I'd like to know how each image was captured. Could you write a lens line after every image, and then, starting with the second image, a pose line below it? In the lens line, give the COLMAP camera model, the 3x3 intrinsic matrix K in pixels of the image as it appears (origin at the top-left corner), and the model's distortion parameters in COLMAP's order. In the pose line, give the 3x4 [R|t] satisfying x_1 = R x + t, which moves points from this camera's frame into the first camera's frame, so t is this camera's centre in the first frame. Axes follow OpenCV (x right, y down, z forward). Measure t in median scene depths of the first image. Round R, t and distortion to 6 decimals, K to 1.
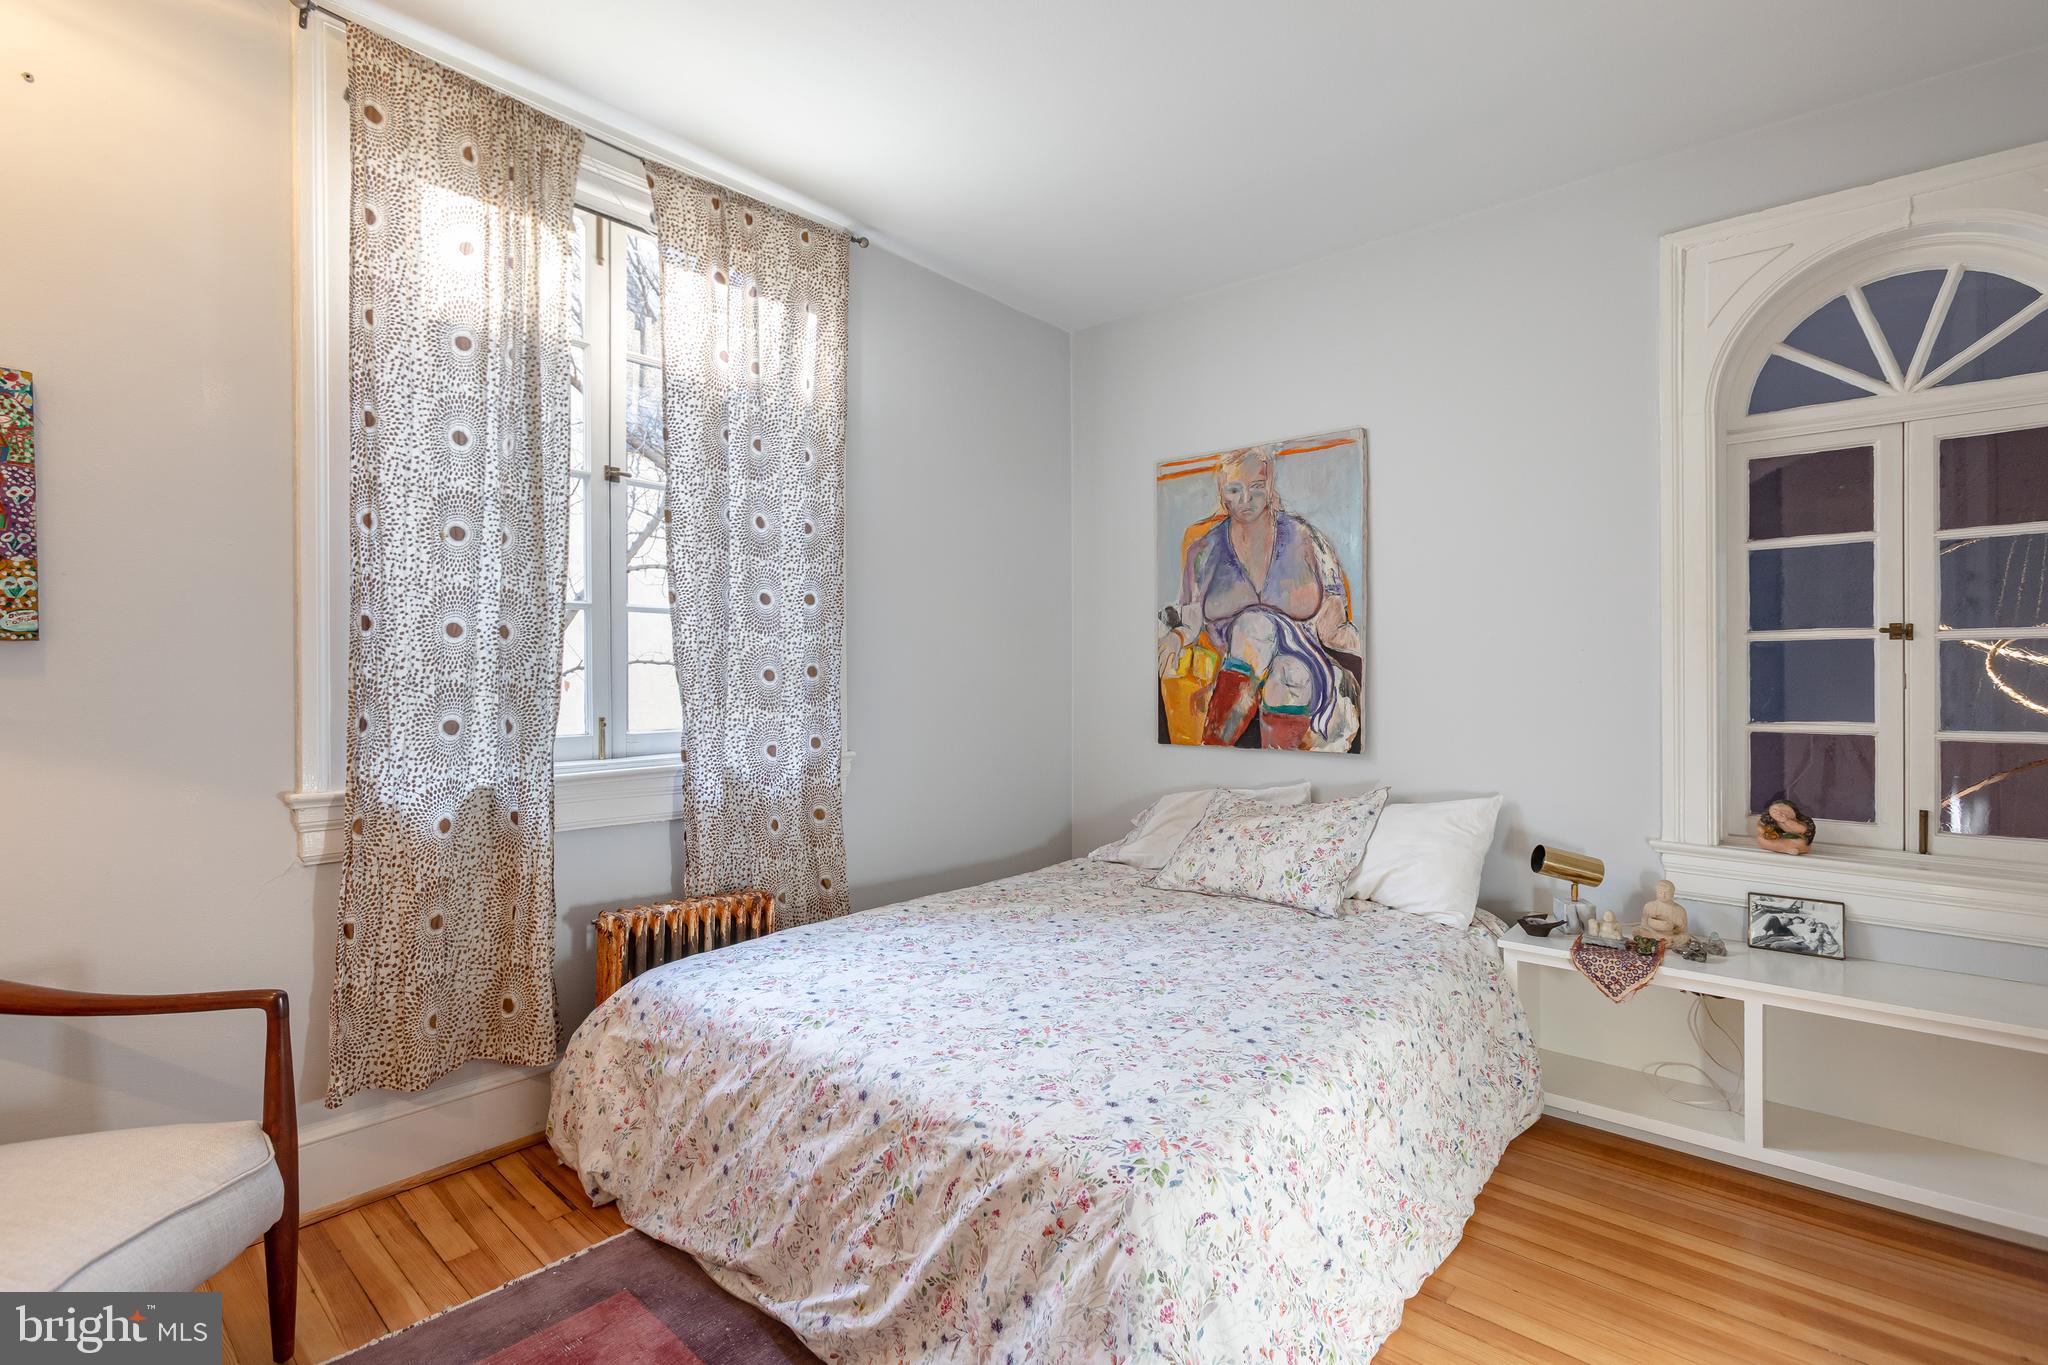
lens RADIAL K [[920.6, 0, 1012.4], [0, 920.6, 677.4], [0, 0, 1]] dist [-0.004667, 0.000920]
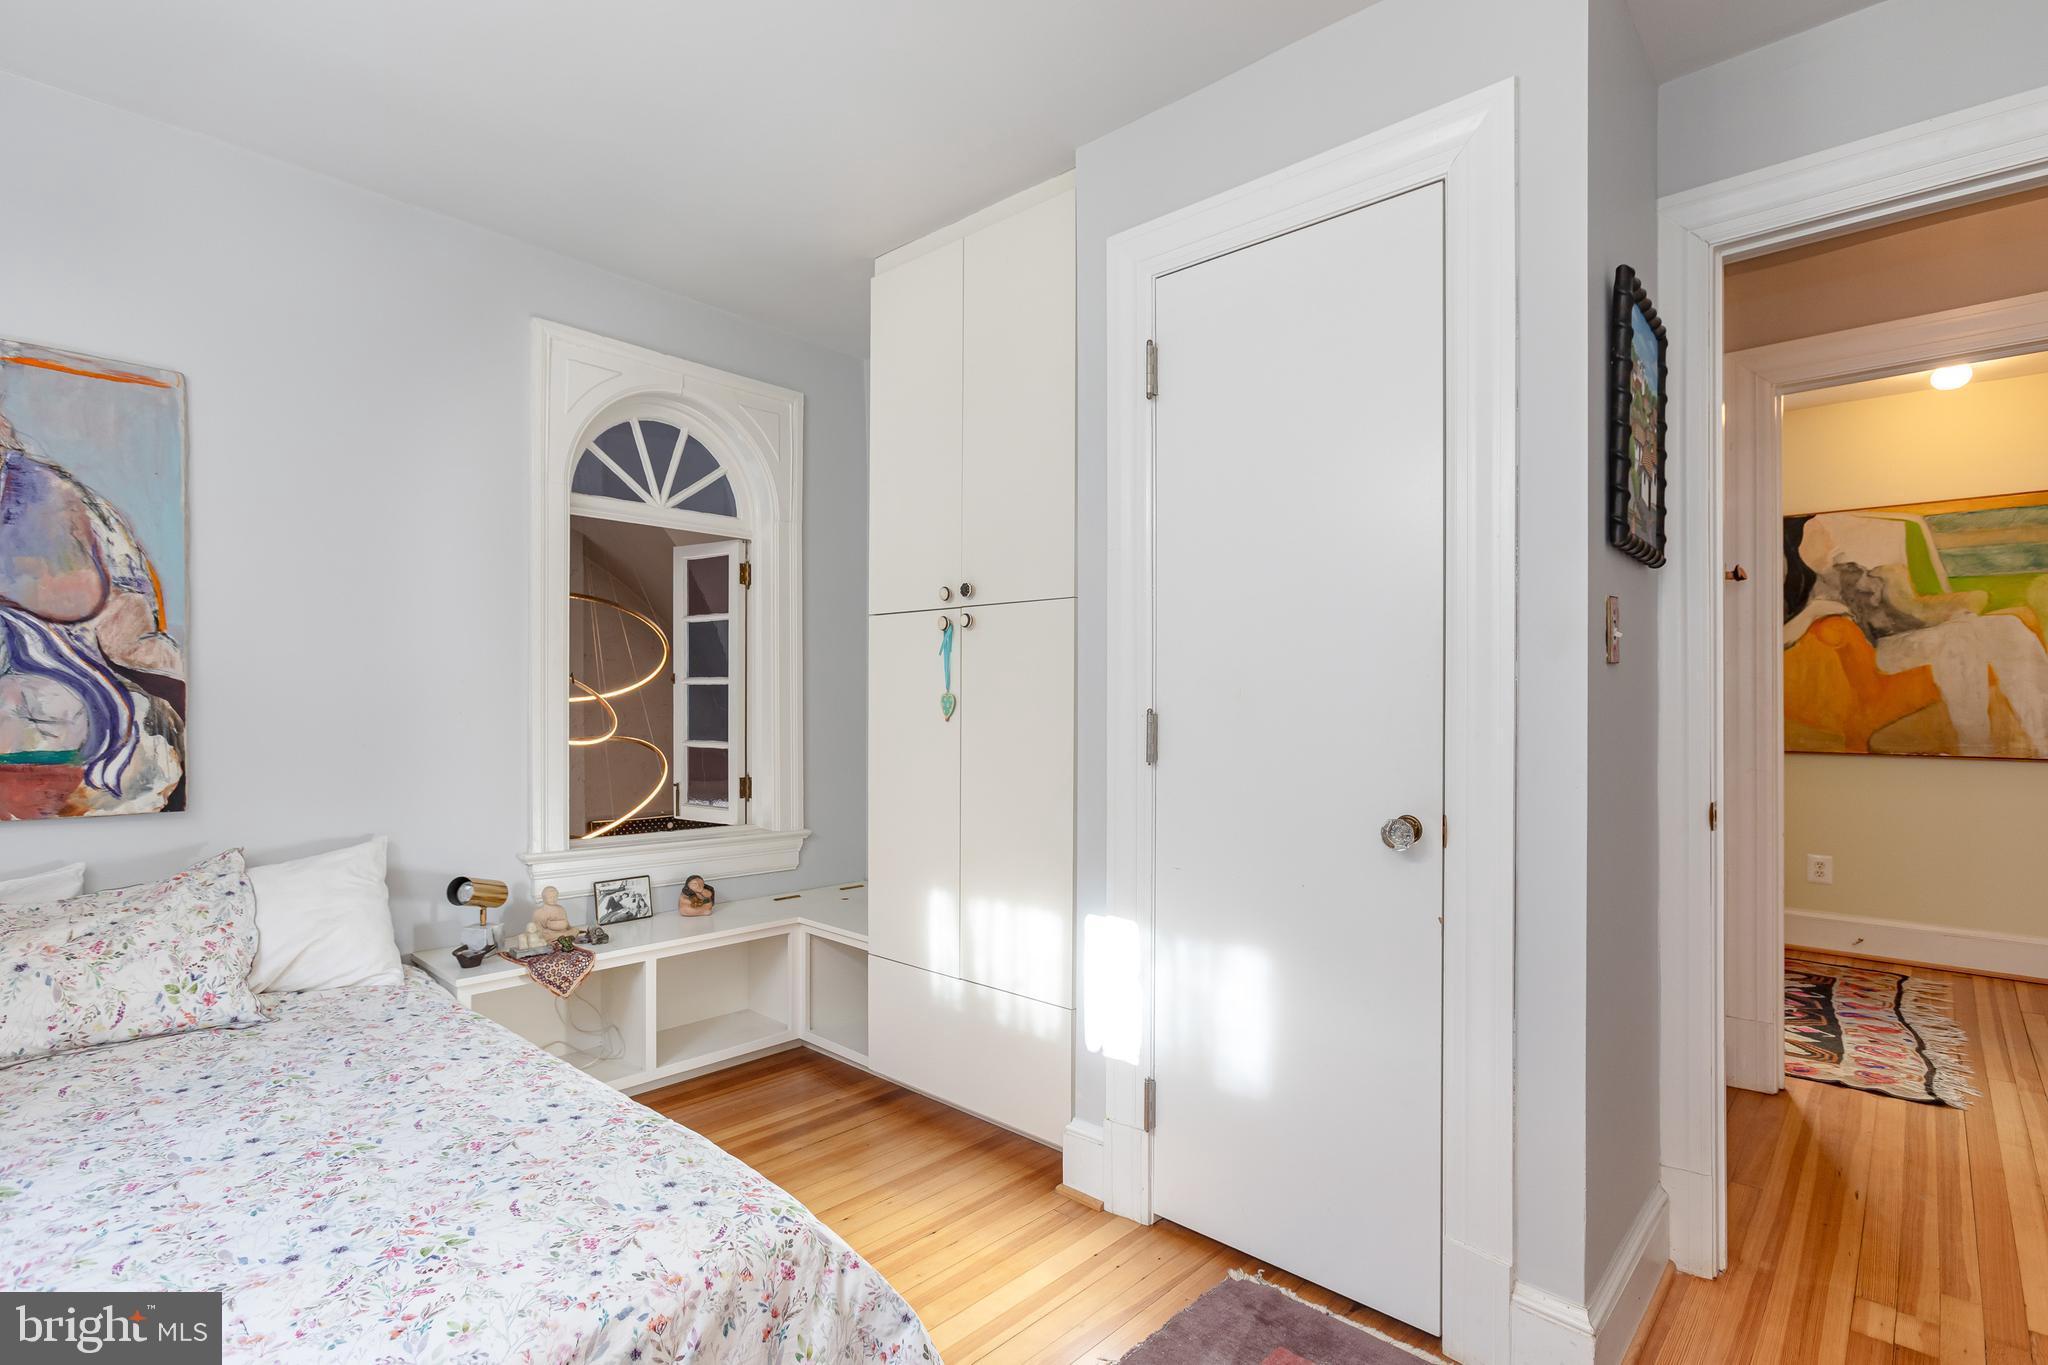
lens RADIAL K [[963.2, 0, 1017.1], [0, 963.2, 695.8], [0, 0, 1]] dist [-0.015894, 0.000092]
pose [[0.043632, 0.011190, 0.998985, -0.440152], [-0.002052, 0.999936, -0.011111, -0.003483], [-0.999046, -0.001565, 0.043652, 0.356745]]
